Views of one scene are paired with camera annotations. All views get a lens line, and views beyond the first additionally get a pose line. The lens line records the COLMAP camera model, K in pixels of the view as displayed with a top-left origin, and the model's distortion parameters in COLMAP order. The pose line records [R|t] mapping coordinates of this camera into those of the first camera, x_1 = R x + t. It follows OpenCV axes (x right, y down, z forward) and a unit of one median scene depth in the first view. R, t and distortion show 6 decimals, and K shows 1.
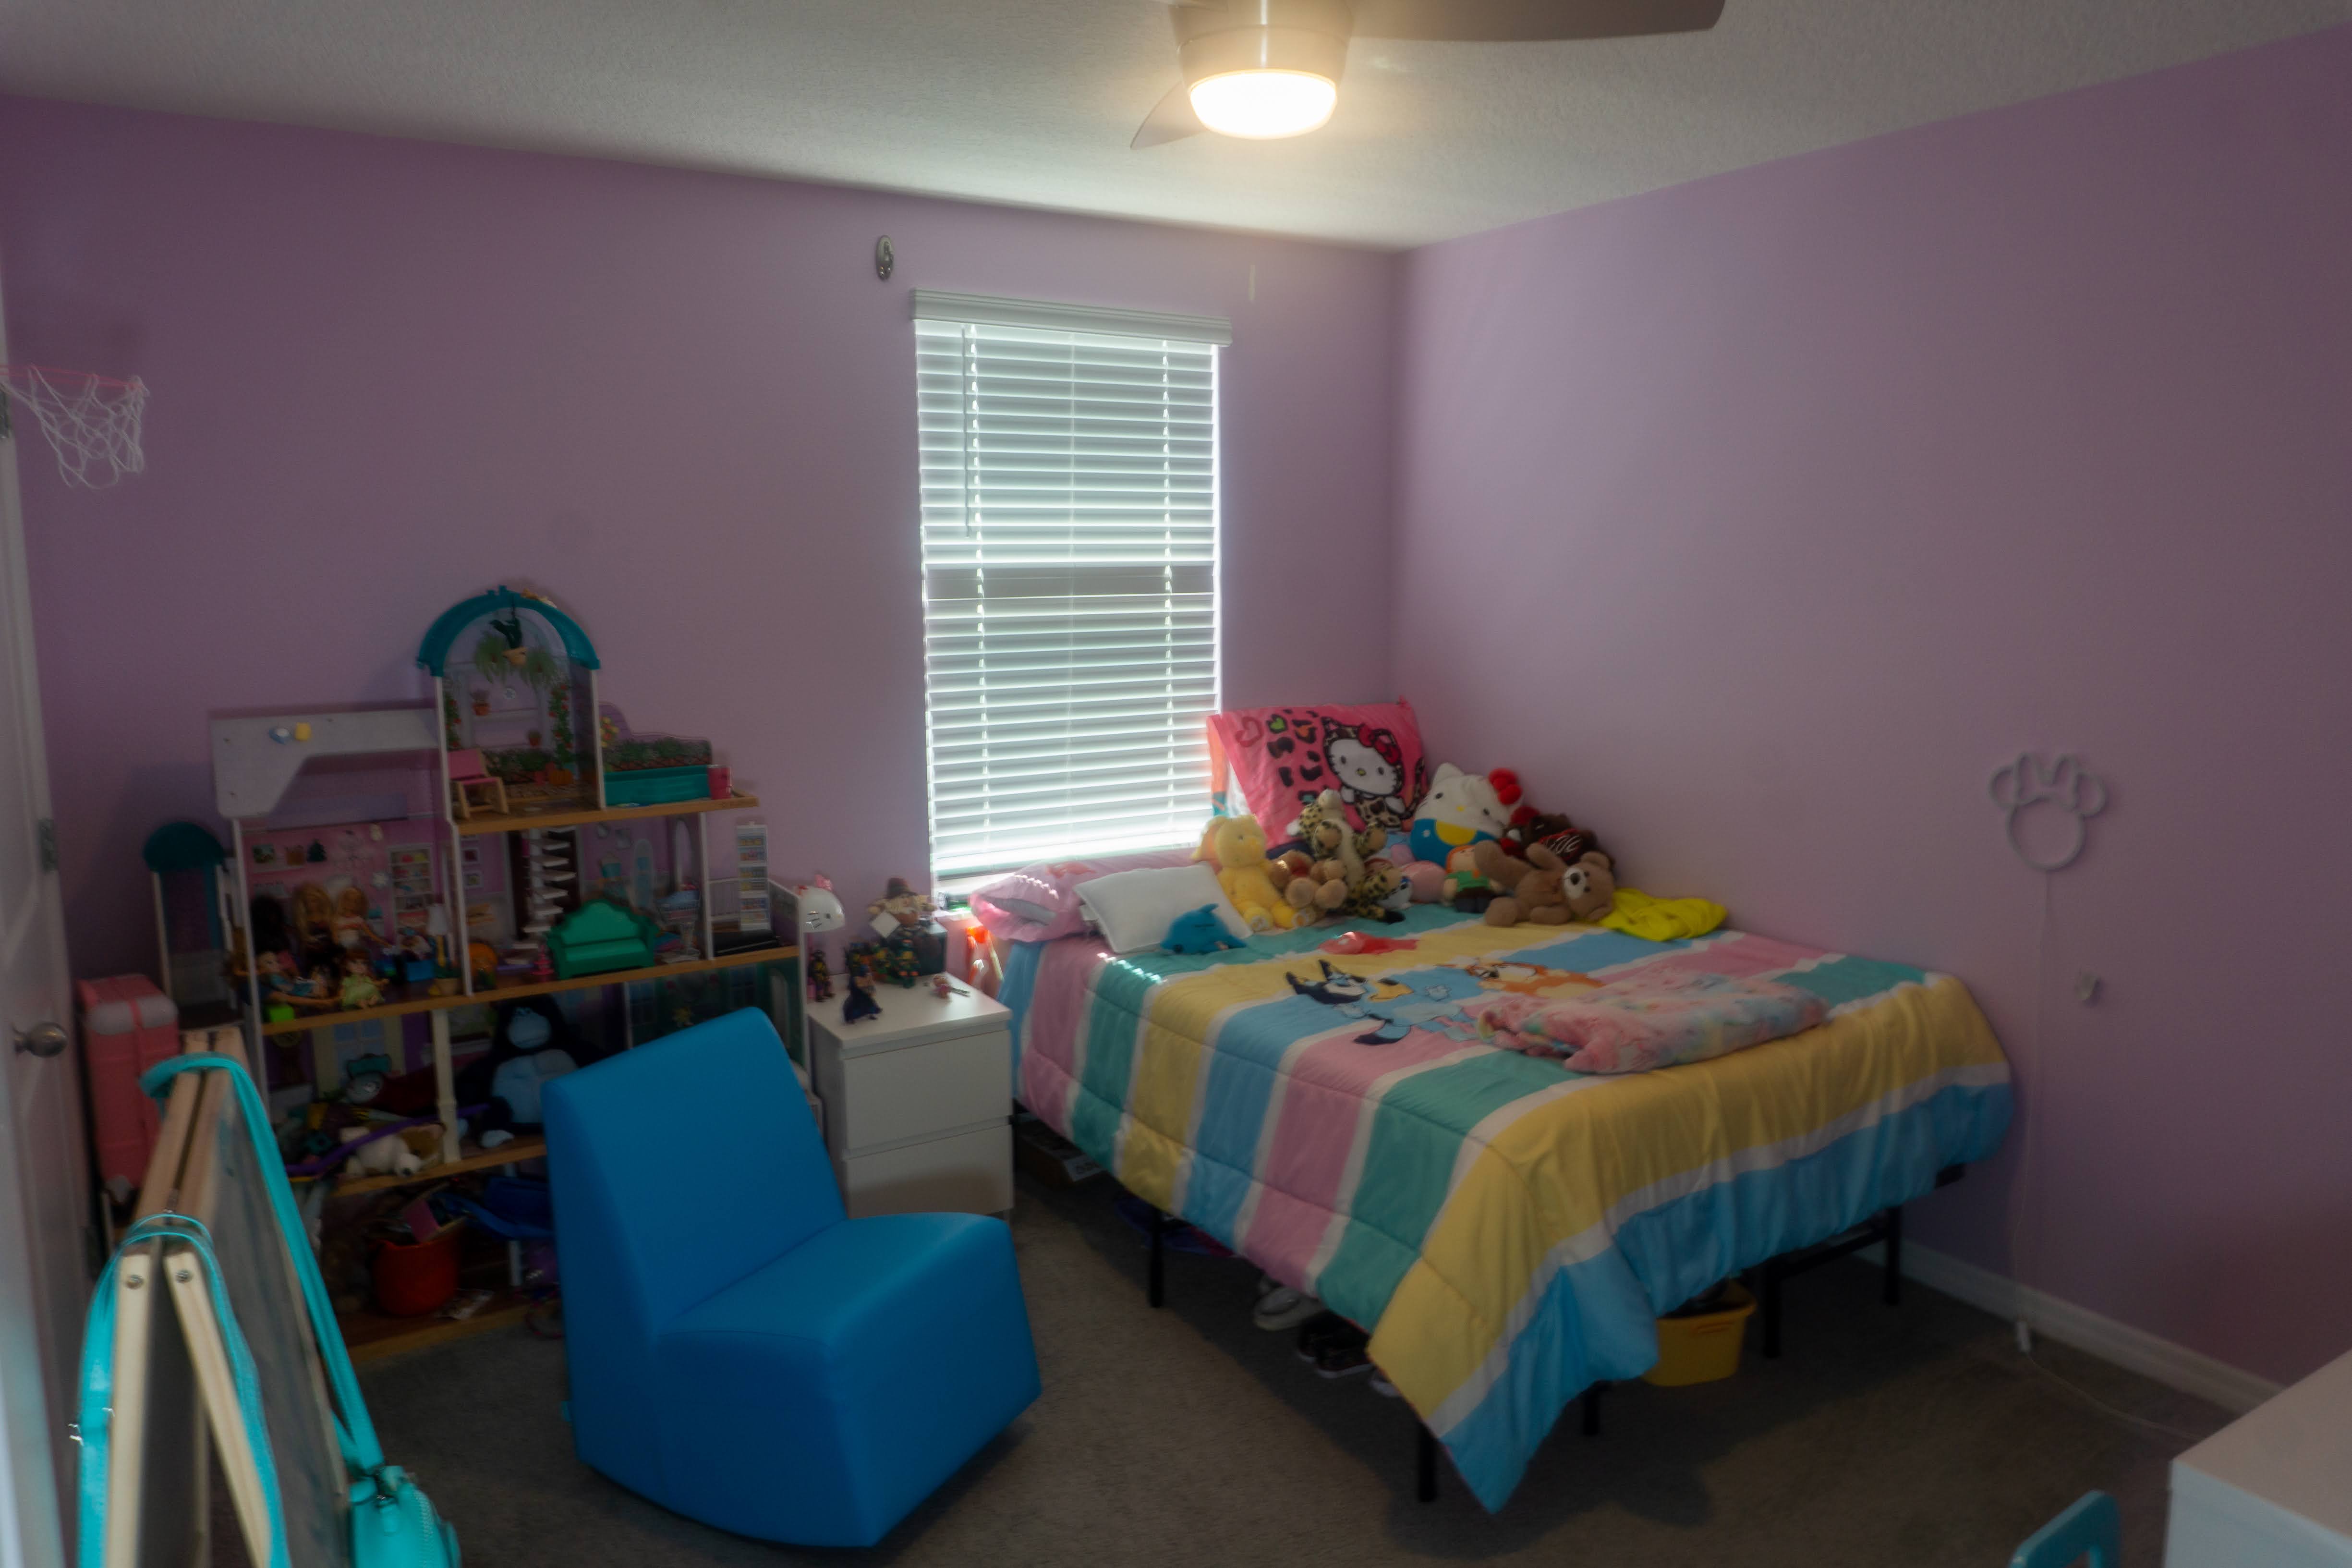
lens RADIAL K [[1584.3, 0, 1173.2], [0, 1584.3, 779.6], [0, 0, 1]] dist [-0.017858, -0.006281]
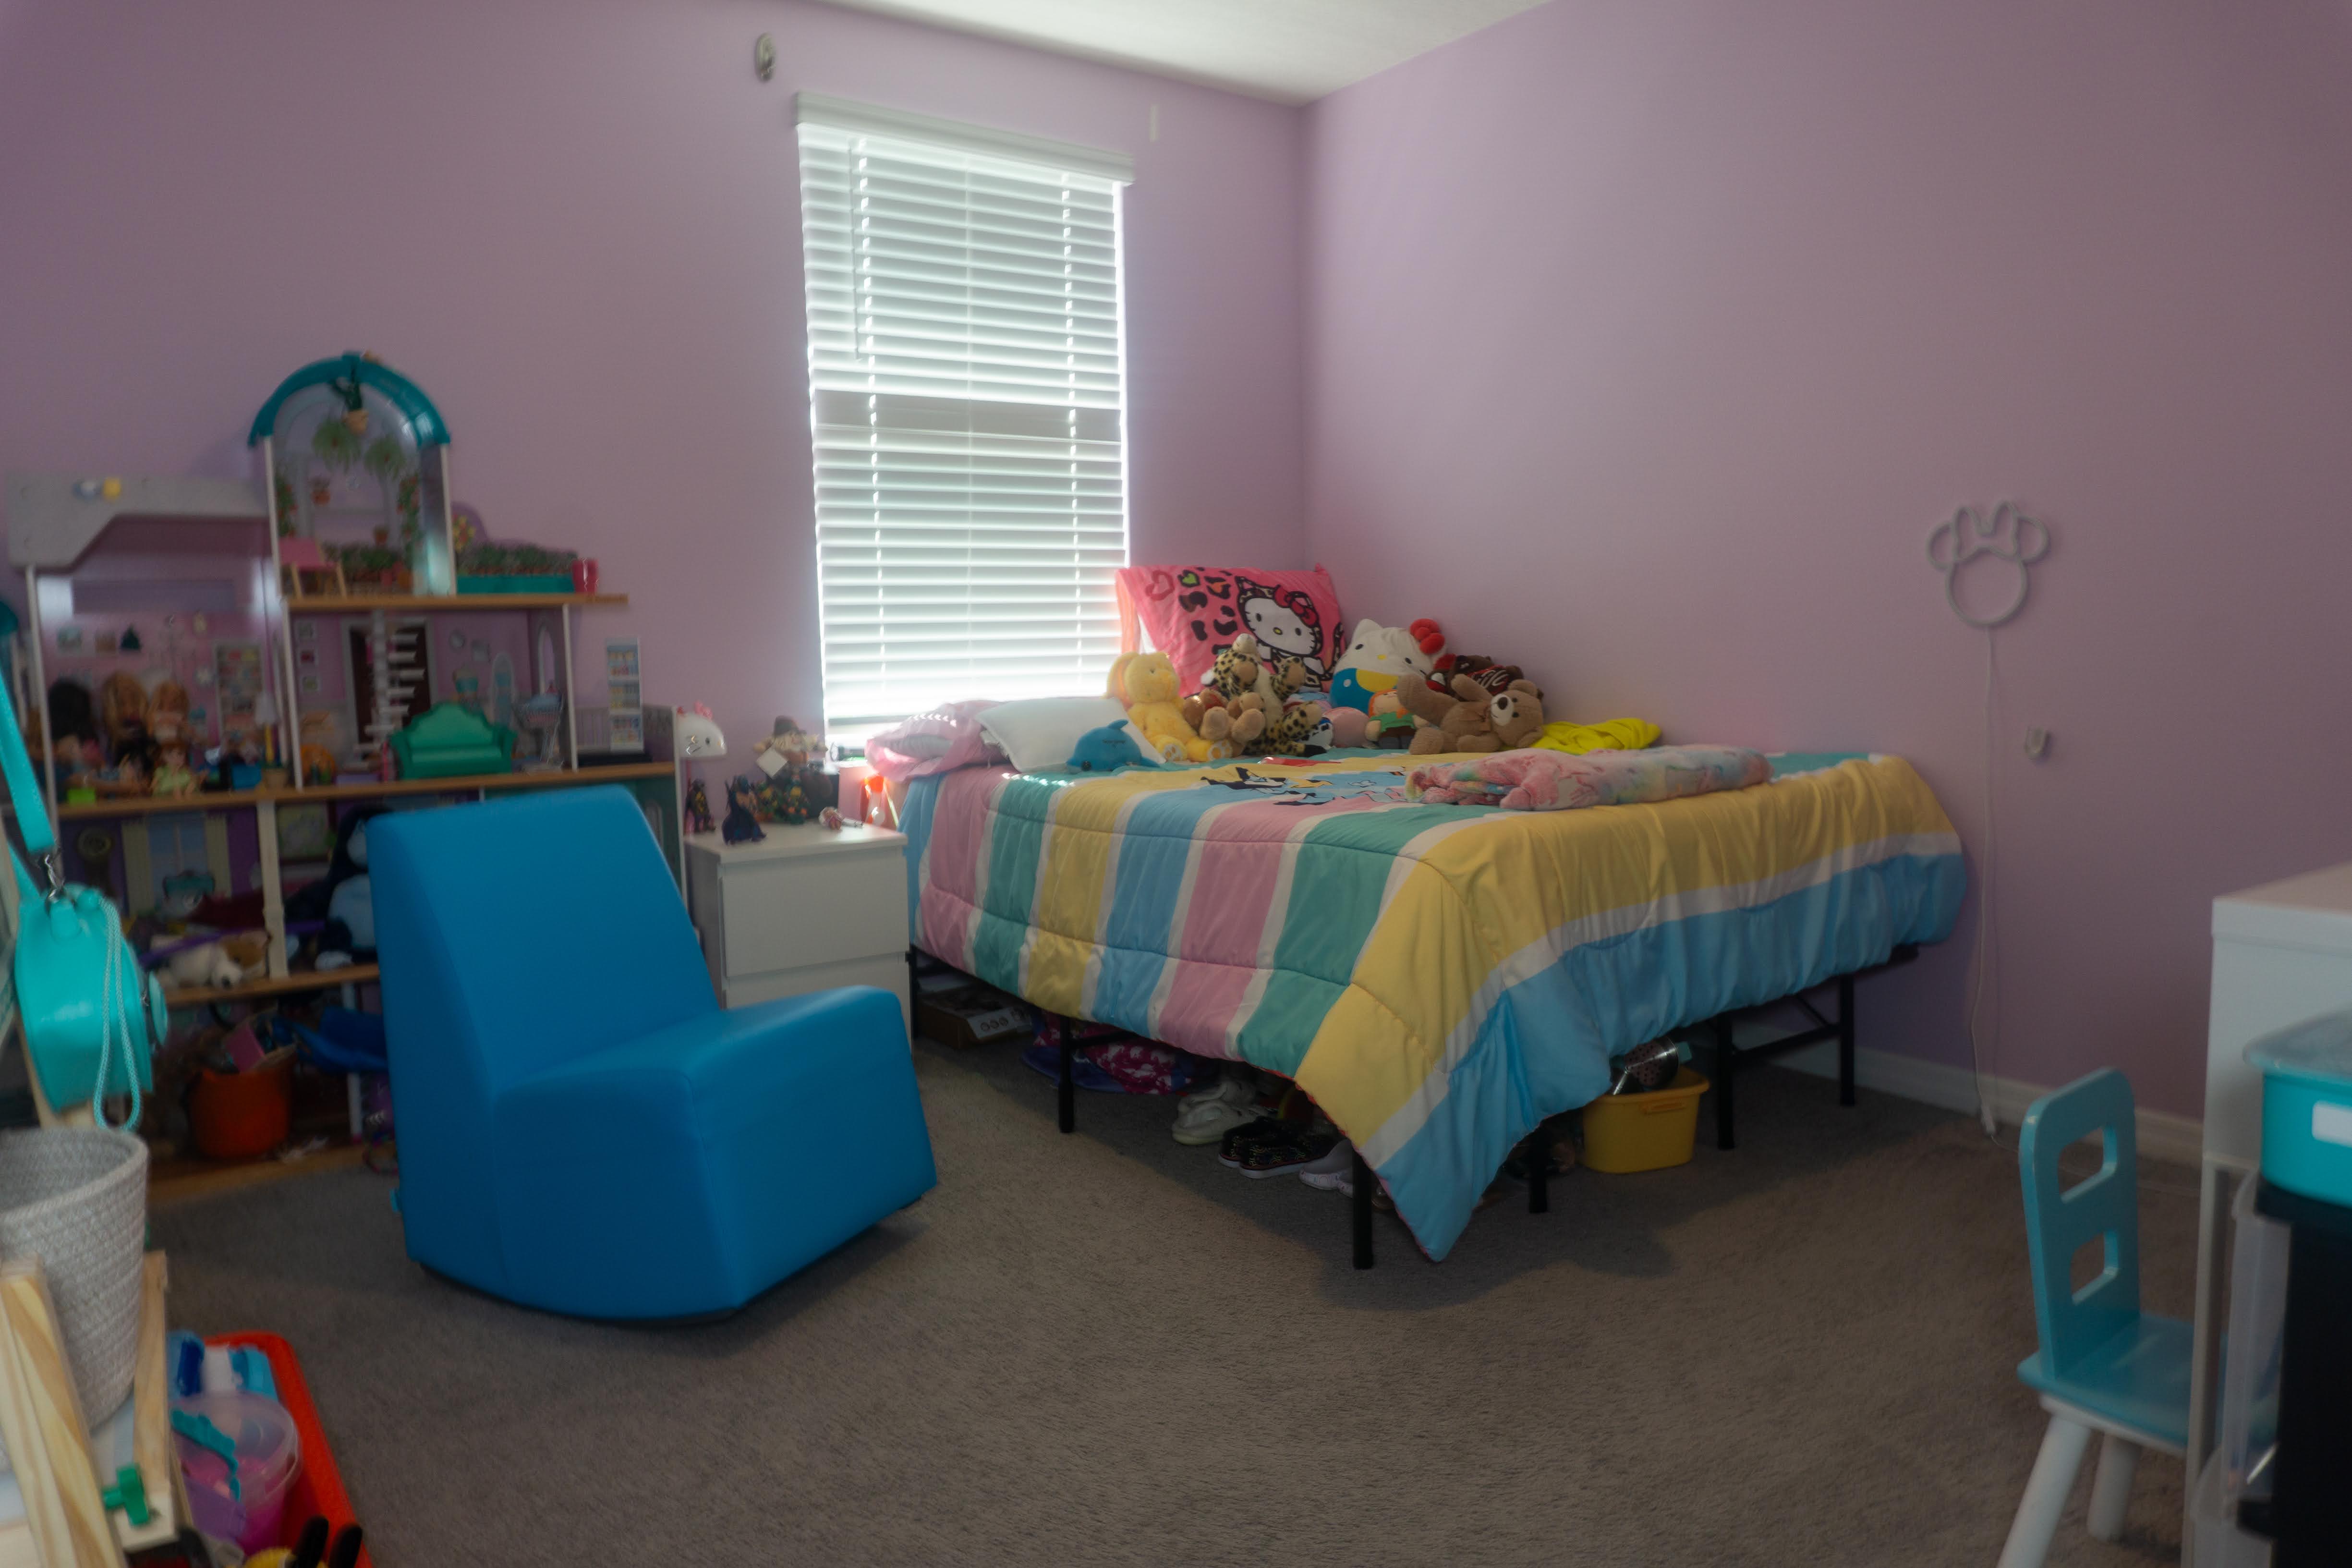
lens RADIAL K [[1584.3, 0, 1180.0], [0, 1584.3, 793.0], [0, 0, 1]] dist [-0.017858, -0.006281]
pose [[0.998415, -0.017062, 0.053636, 0.008607], [0.019459, 0.998820, -0.044487, 0.177677], [-0.052813, 0.045461, 0.997569, 0.068389]]
